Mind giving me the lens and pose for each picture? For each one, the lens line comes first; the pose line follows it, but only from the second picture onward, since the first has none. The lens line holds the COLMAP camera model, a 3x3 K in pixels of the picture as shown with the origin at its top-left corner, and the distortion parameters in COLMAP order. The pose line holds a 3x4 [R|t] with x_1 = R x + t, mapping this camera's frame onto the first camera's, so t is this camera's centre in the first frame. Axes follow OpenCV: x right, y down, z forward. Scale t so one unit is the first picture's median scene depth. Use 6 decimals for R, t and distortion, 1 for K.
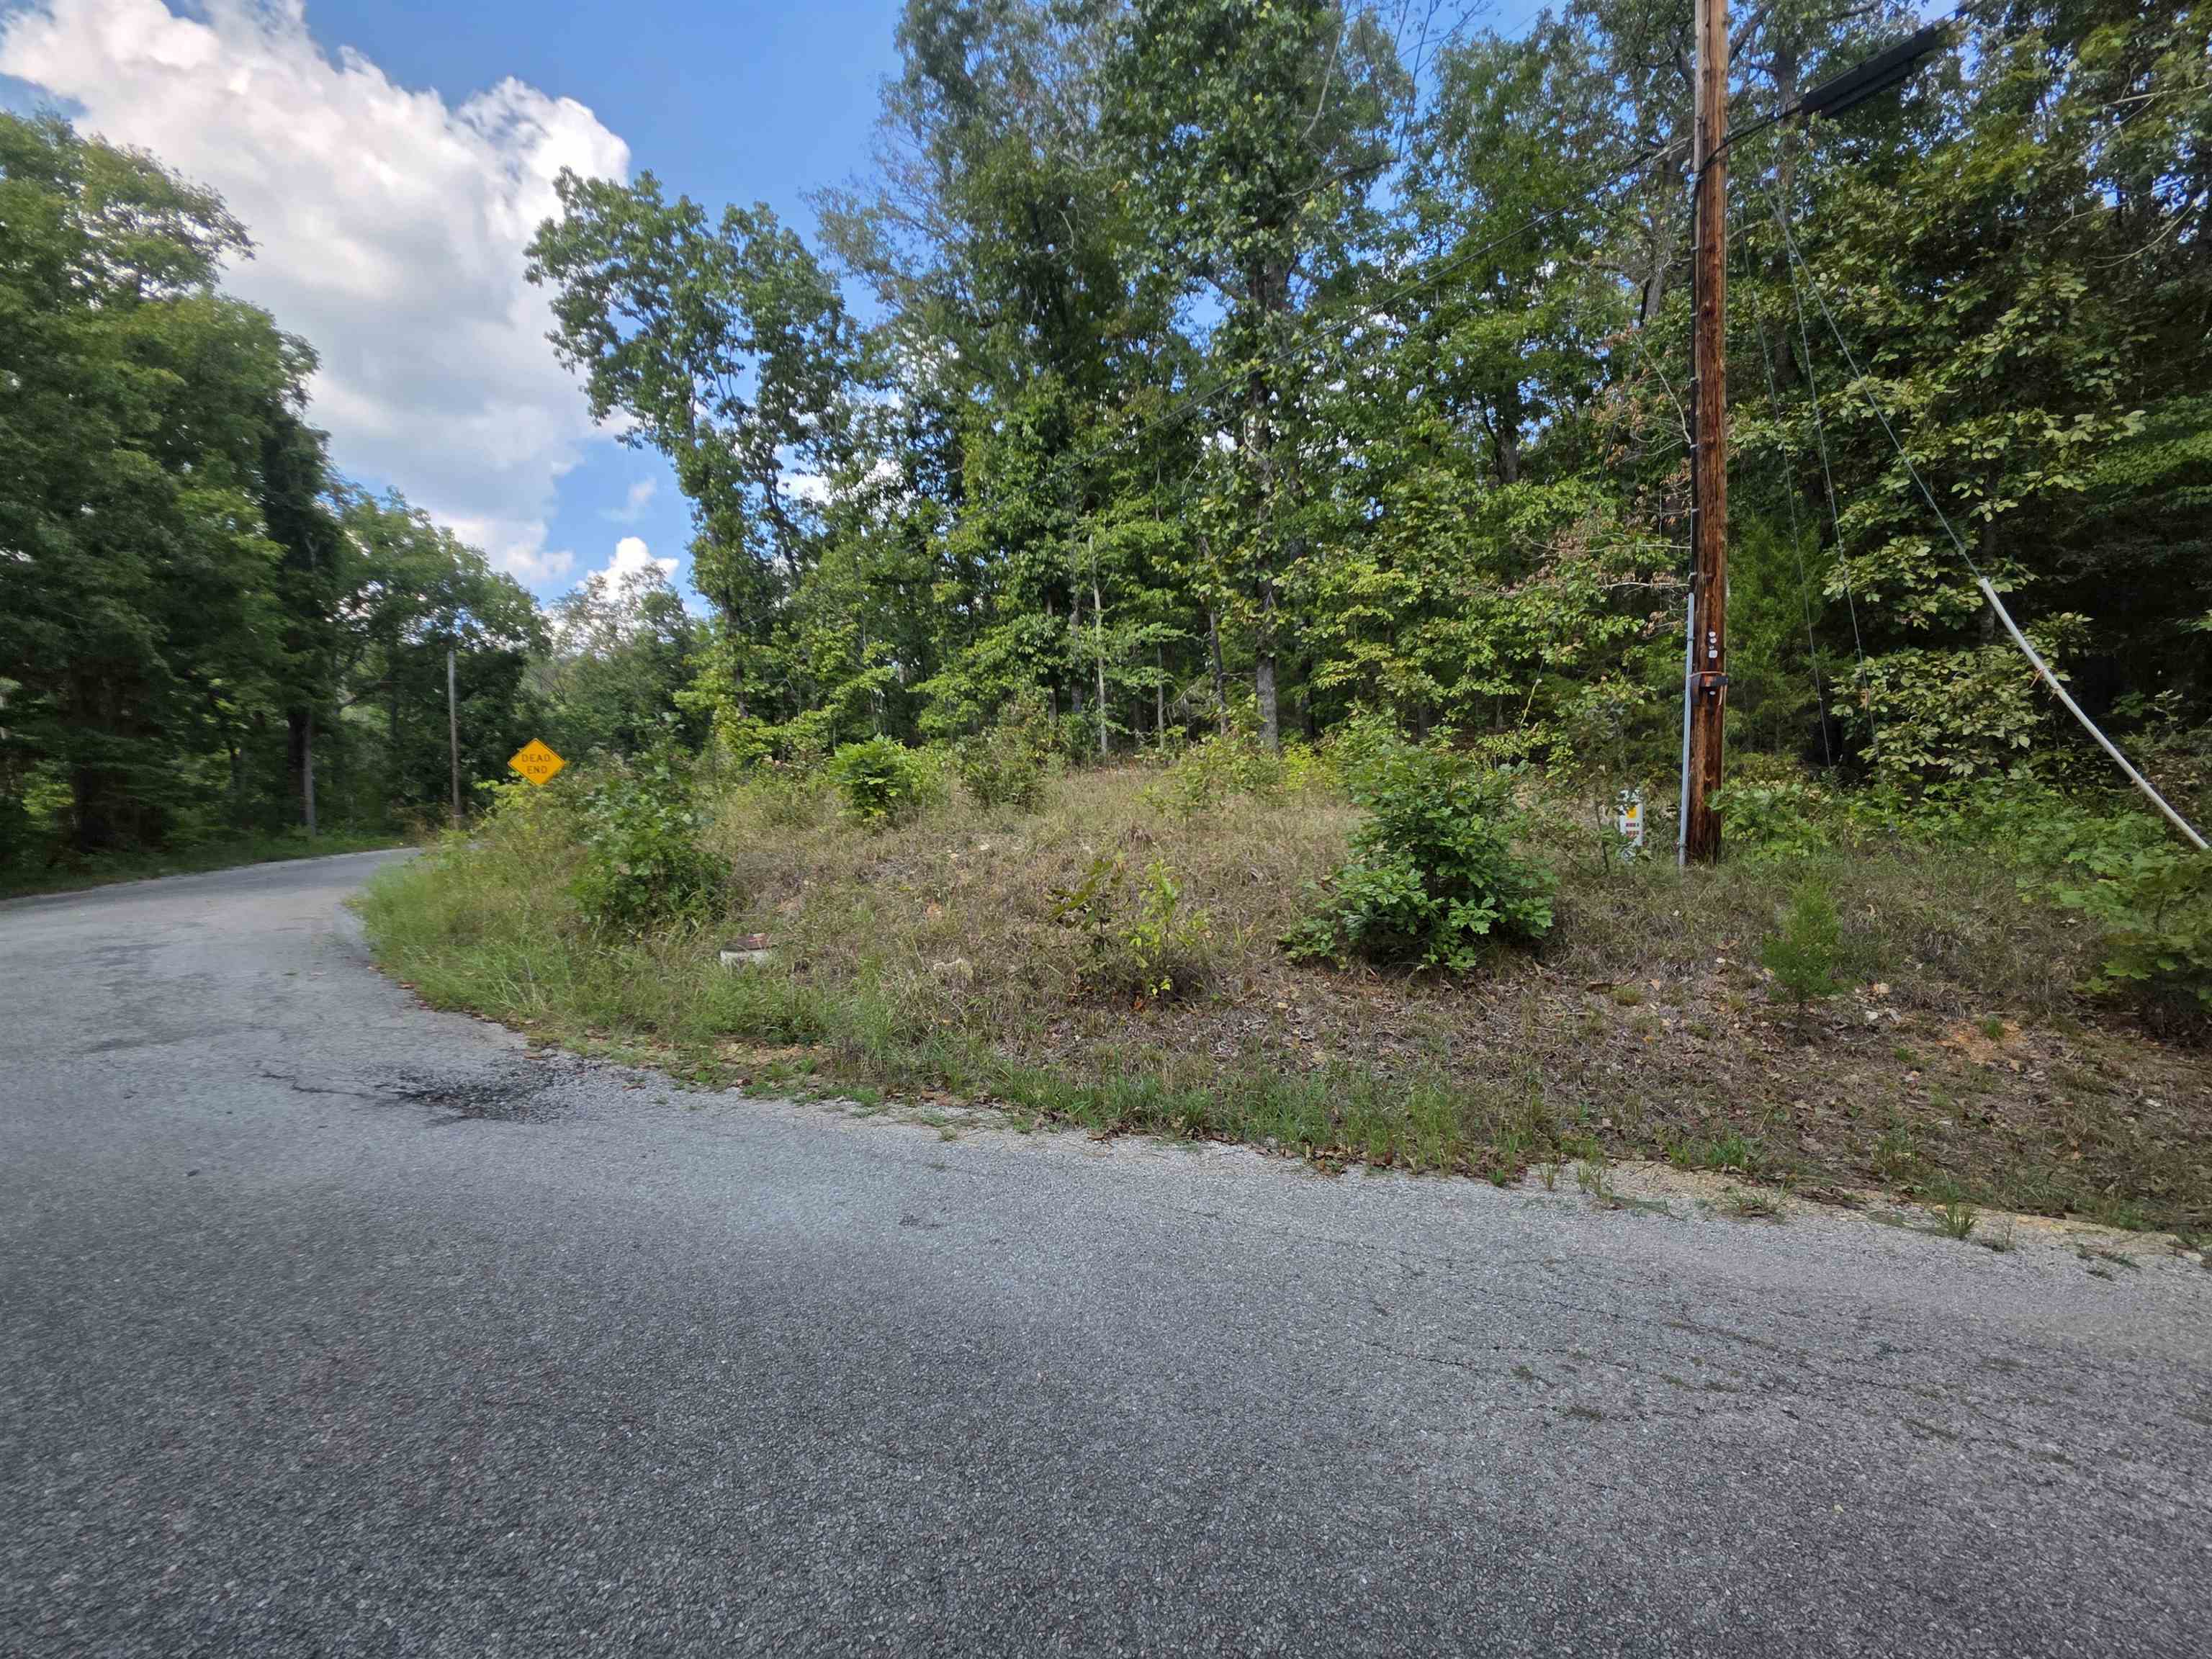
lens RADIAL K [[916.6, 0, 1120.9], [0, 916.6, 831.7], [0, 0, 1]] dist [0.001483, -0.000455]
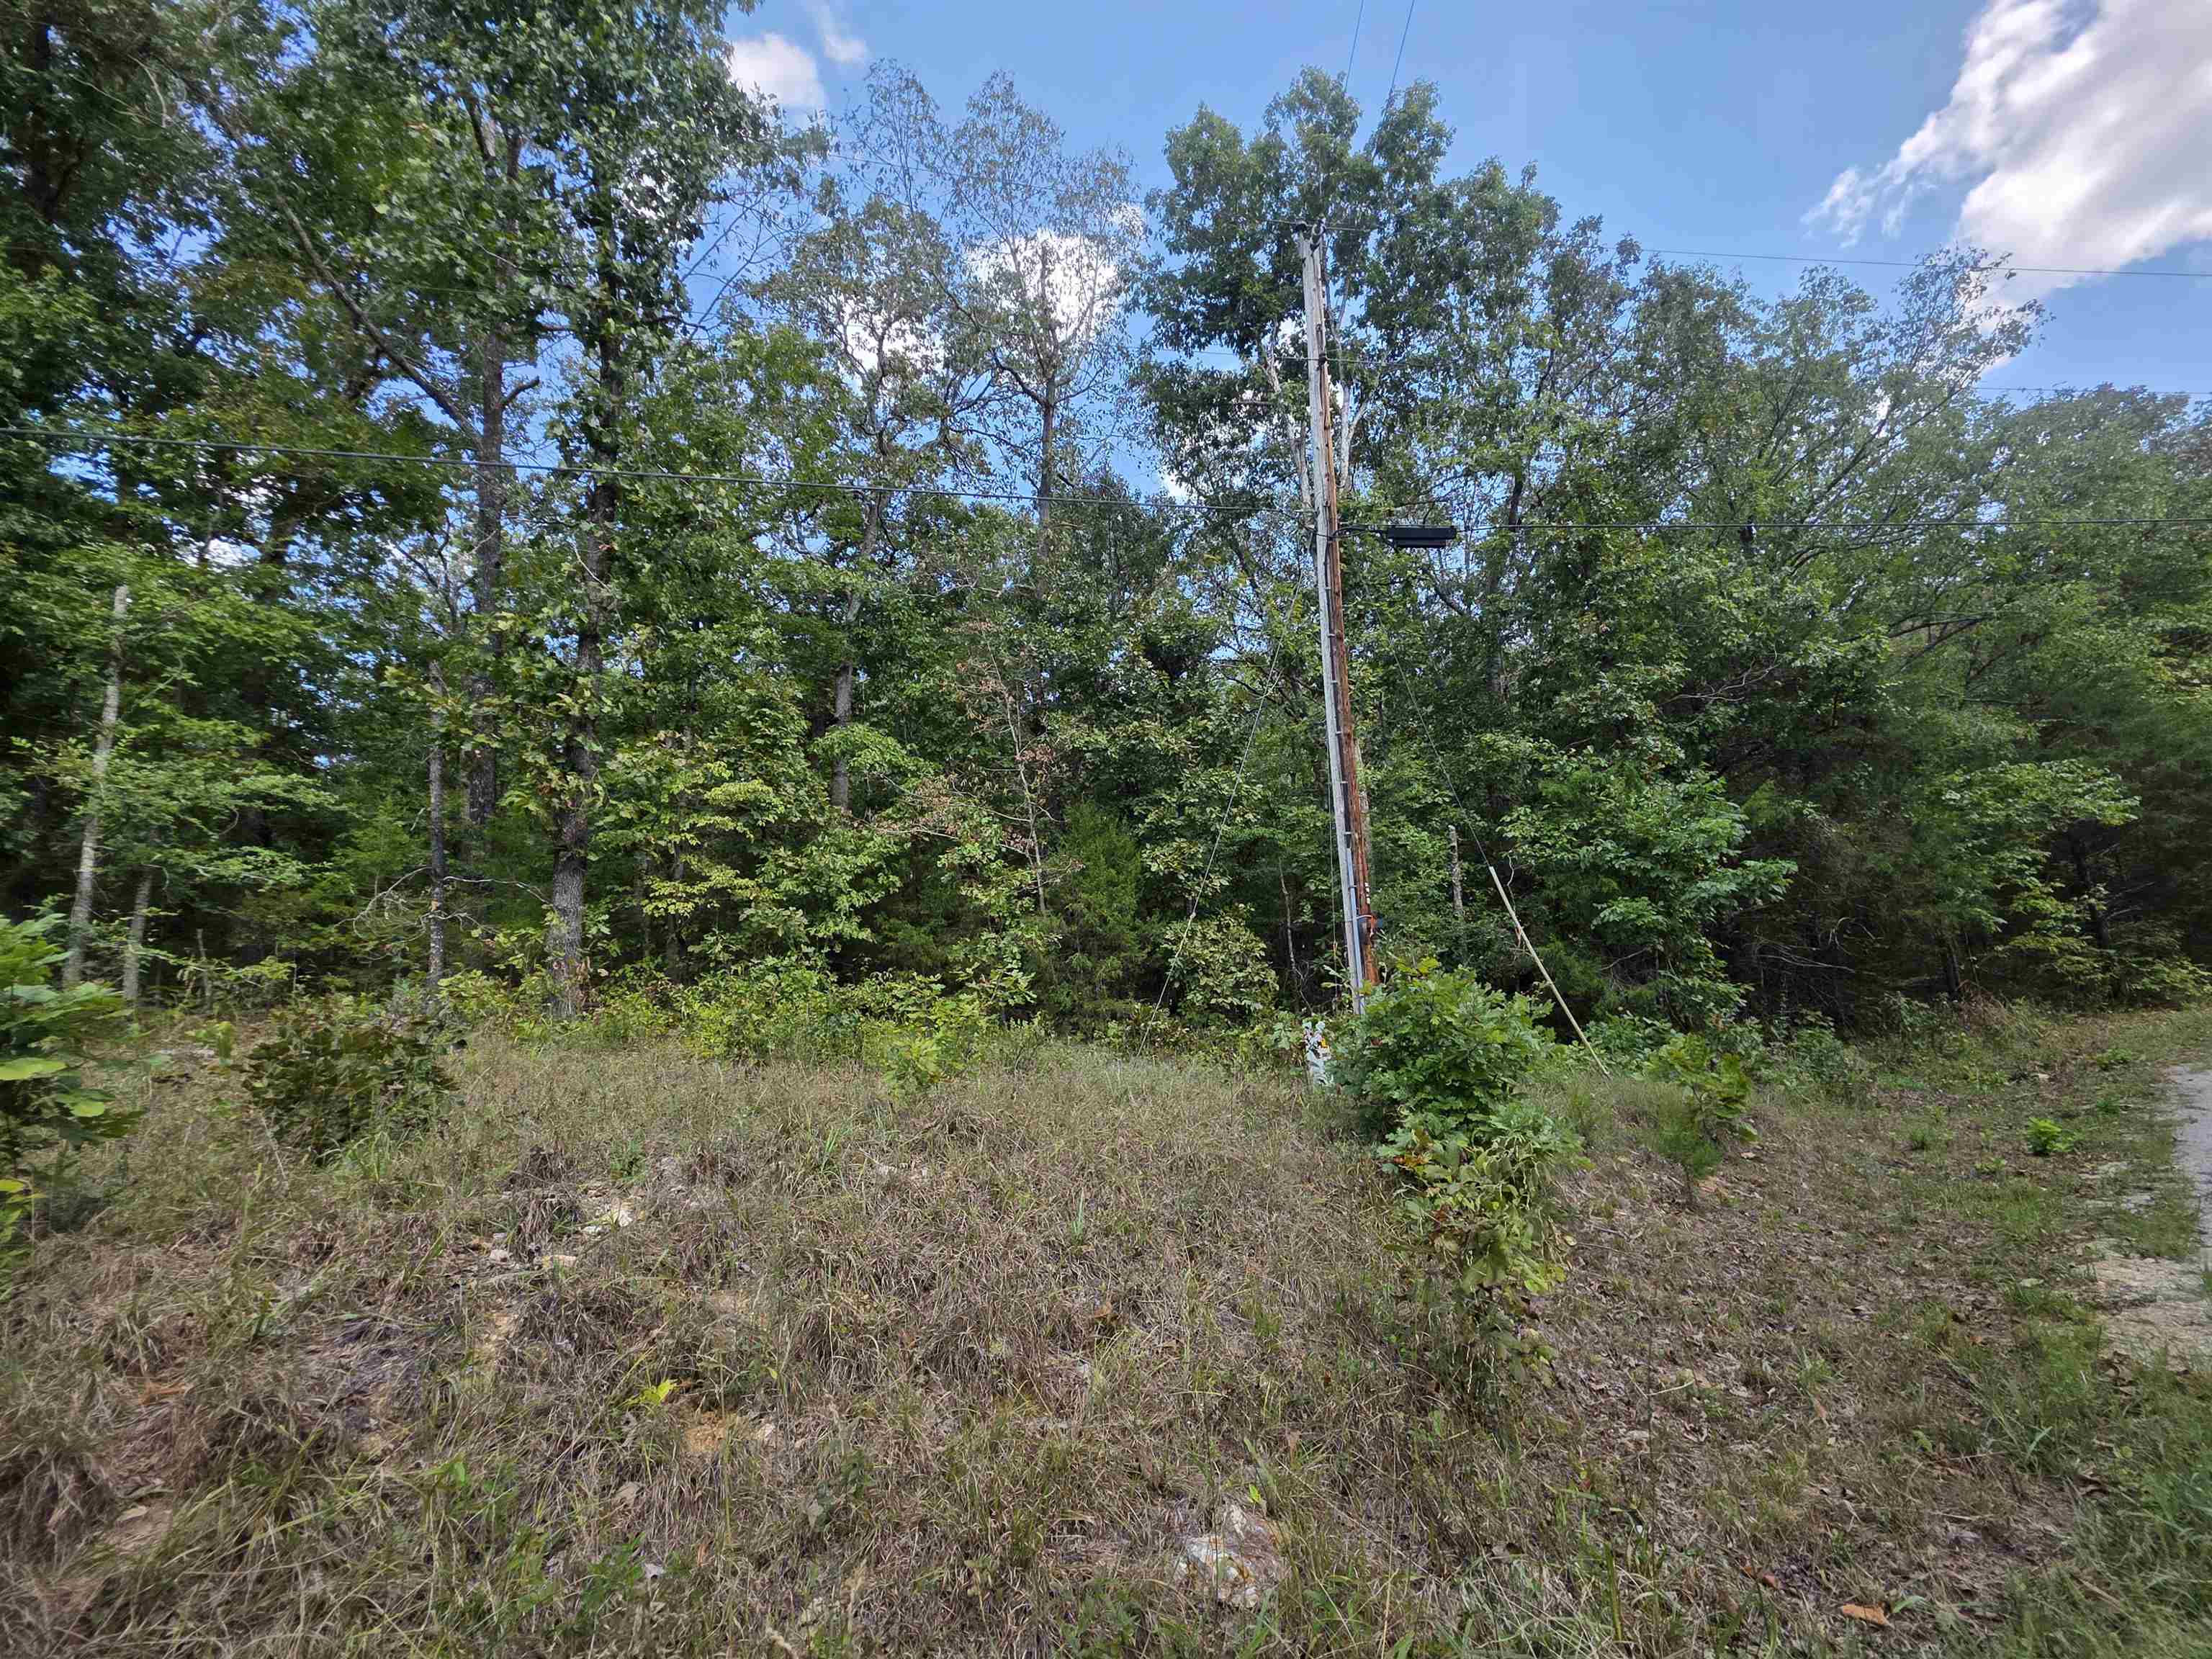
lens RADIAL K [[884.8, 0, 1110.9], [0, 884.8, 826.0], [0, 0, 1]] dist [0.001354, -0.000132]
pose [[0.436989, 0.175604, 0.882158, -0.118358], [0.094630, 0.966339, -0.239238, -0.010151], [-0.894475, 0.188023, 0.405662, 0.181562]]
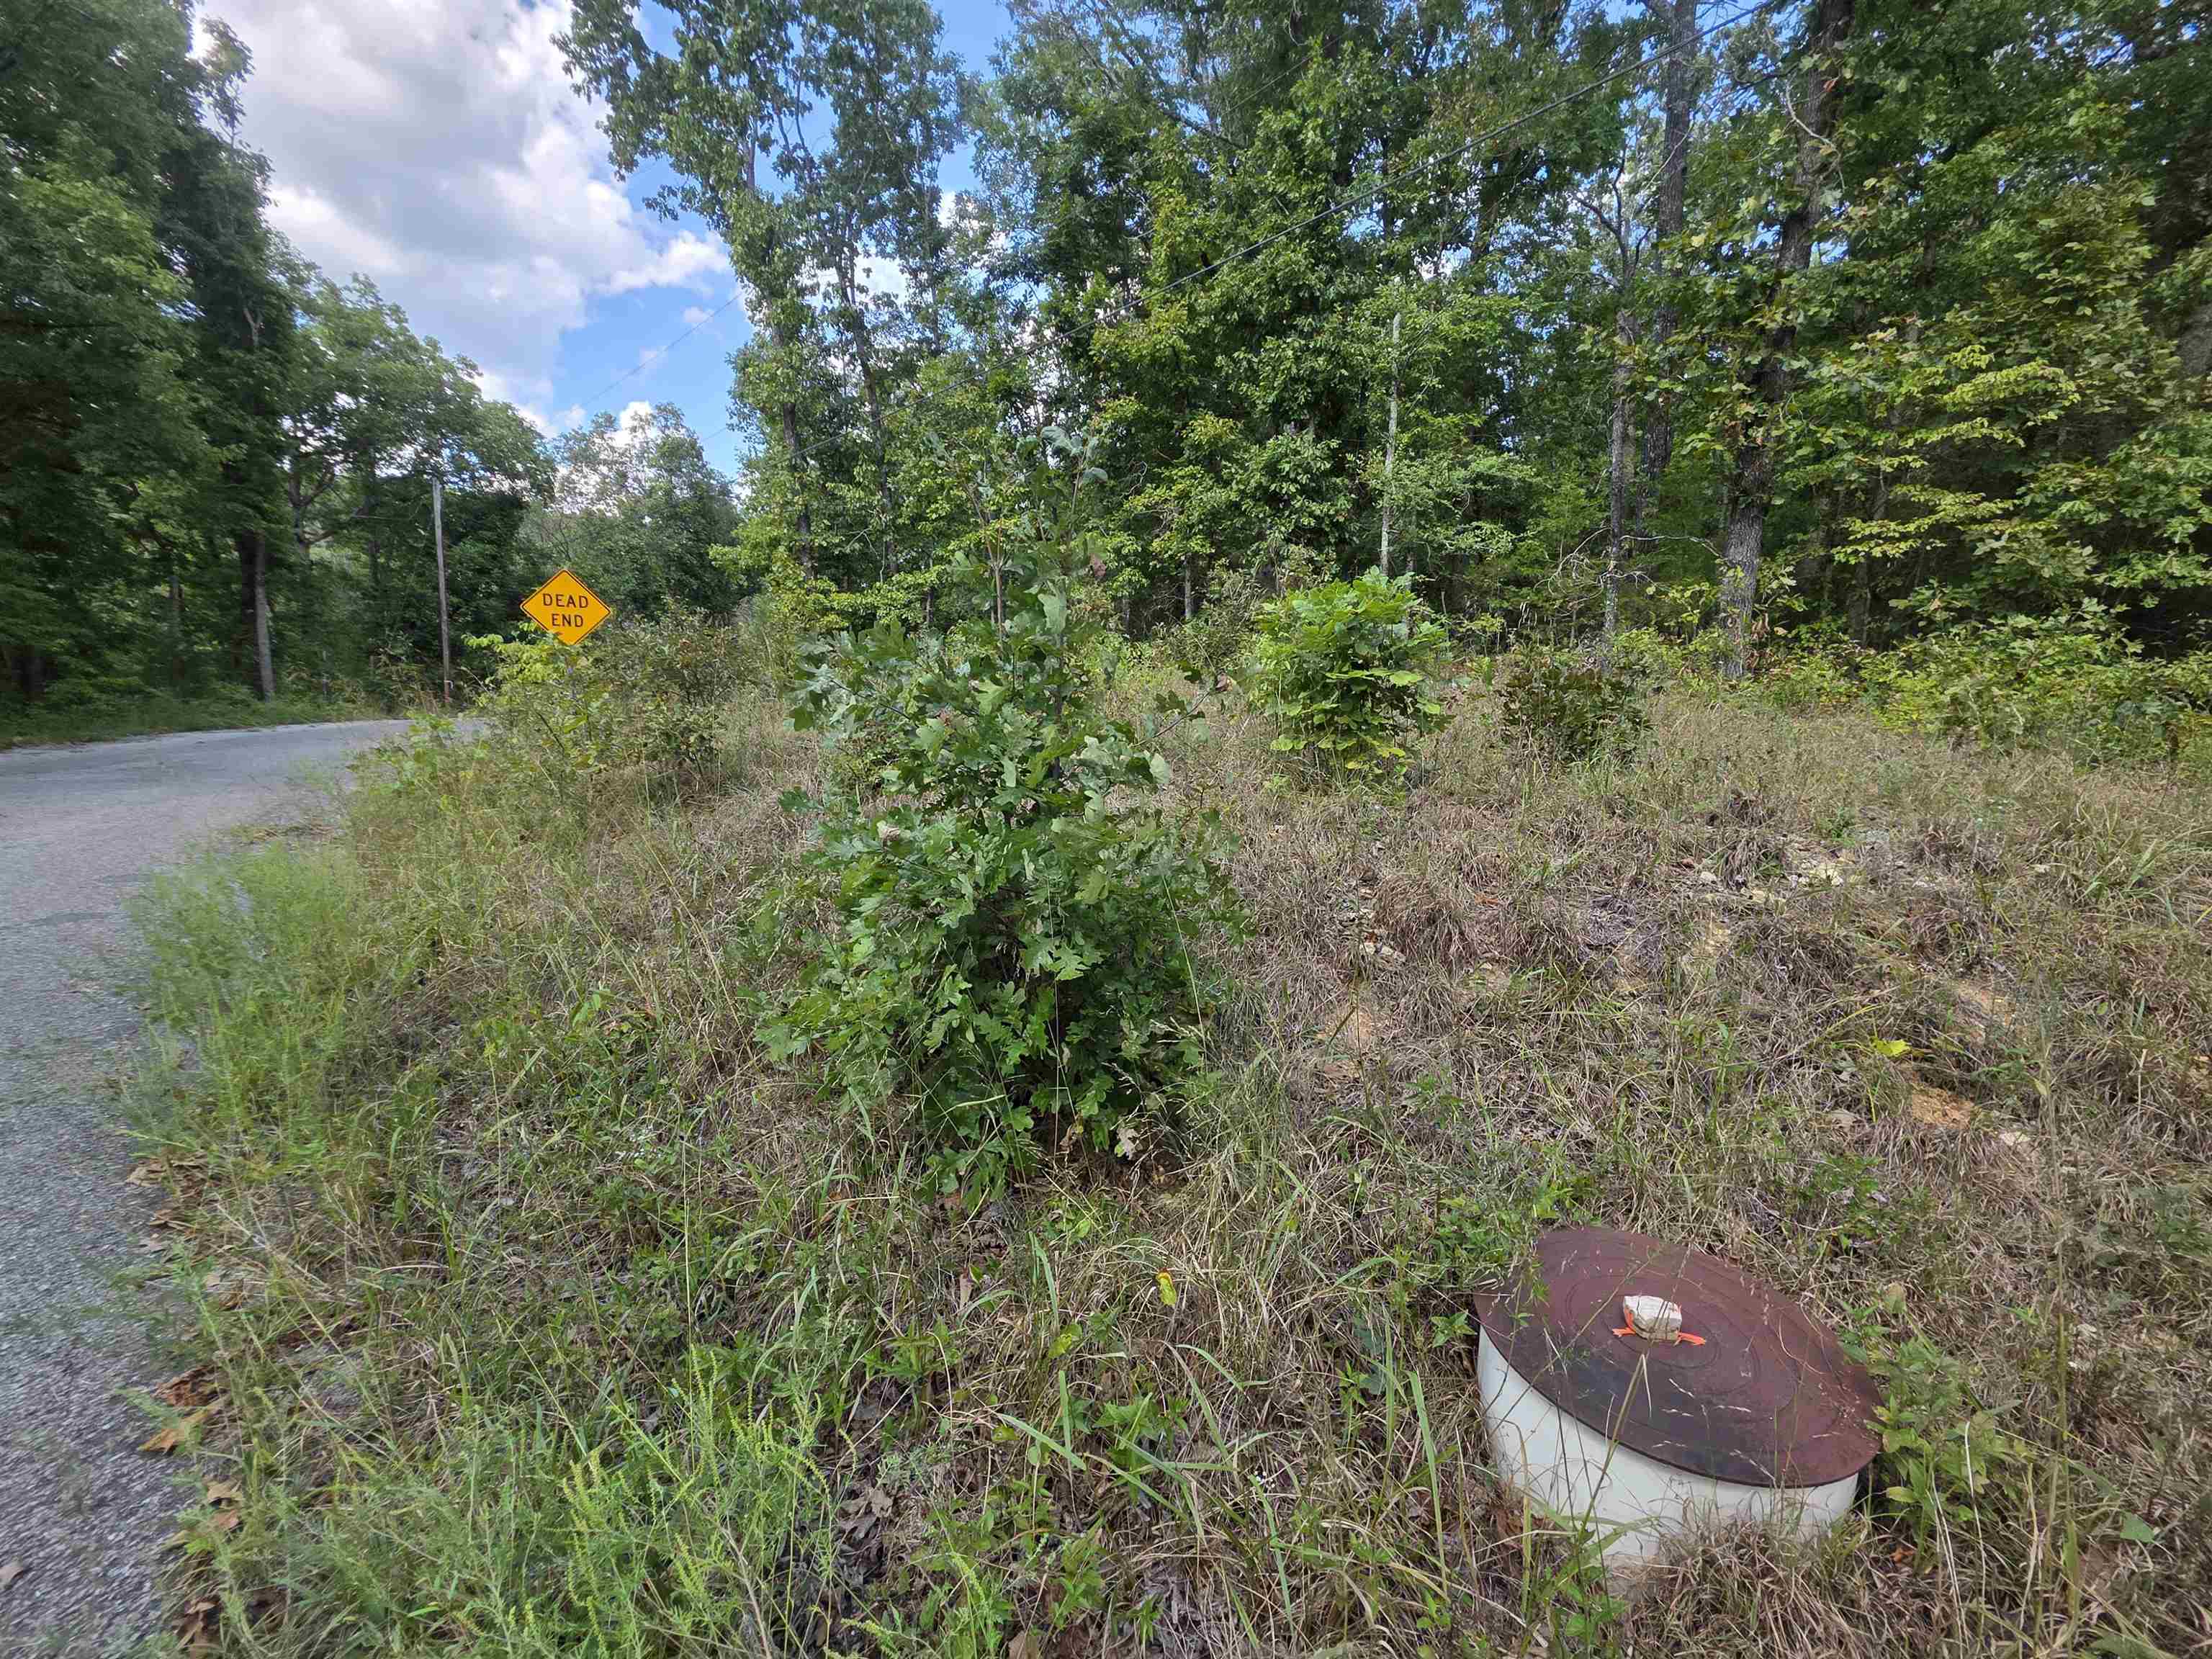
lens RADIAL K [[886.2, 0, 1108.1], [0, 886.2, 828.1], [0, 0, 1]] dist [0.001900, 0.000124]
pose [[0.998274, 0.057538, 0.011745, -0.129602], [-0.058471, 0.992456, 0.107764, -0.006934], [-0.005456, -0.108265, 0.994107, 0.184820]]
